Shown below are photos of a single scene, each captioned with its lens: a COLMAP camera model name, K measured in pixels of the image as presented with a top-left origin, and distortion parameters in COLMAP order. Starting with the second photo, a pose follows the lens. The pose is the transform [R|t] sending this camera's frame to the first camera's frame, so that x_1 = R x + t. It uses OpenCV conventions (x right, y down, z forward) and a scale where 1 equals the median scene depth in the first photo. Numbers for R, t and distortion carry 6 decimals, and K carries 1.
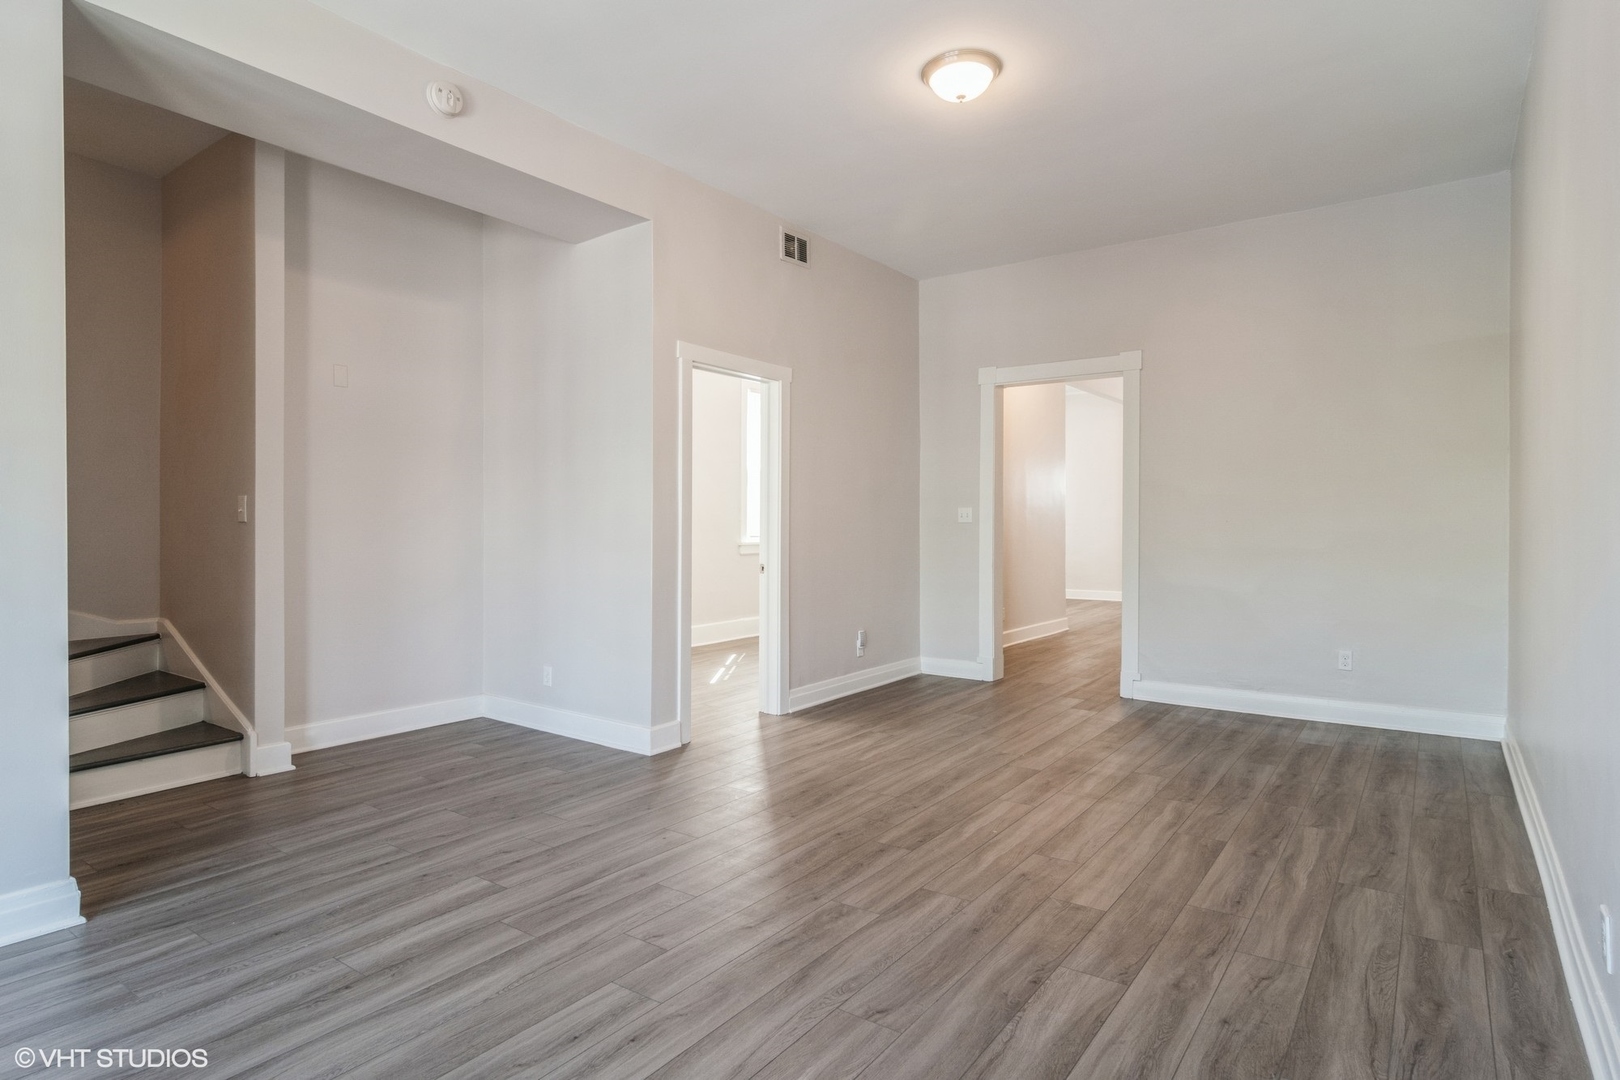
lens RADIAL K [[858.2, 0, 804.5], [0, 858.2, 530.7], [0, 0, 1]] dist [-0.001345, -0.000704]
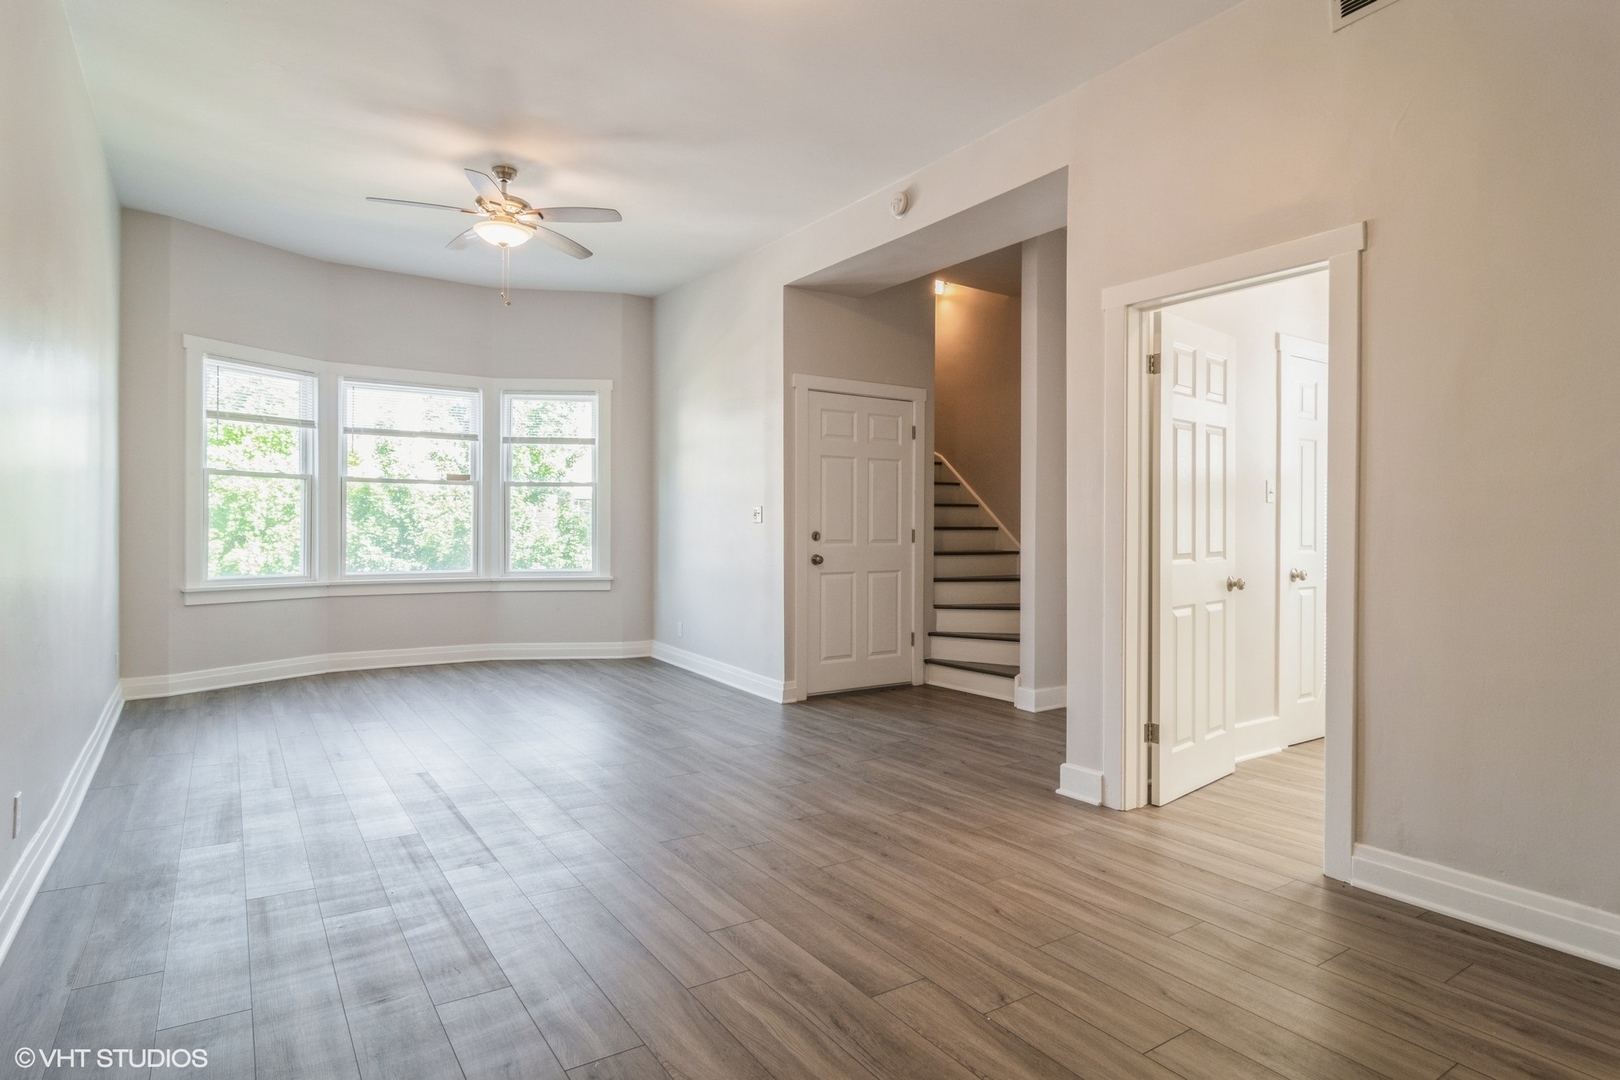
lens RADIAL K [[858.2, 0, 804.5], [0, 858.2, 535.3], [0, 0, 1]] dist [-0.001345, -0.000704]
pose [[-0.336035, 0.009831, -0.941798, 0.820319], [-0.008912, 0.999868, 0.013617, -0.006792], [0.941807, 0.012969, -0.335903, 1.199824]]
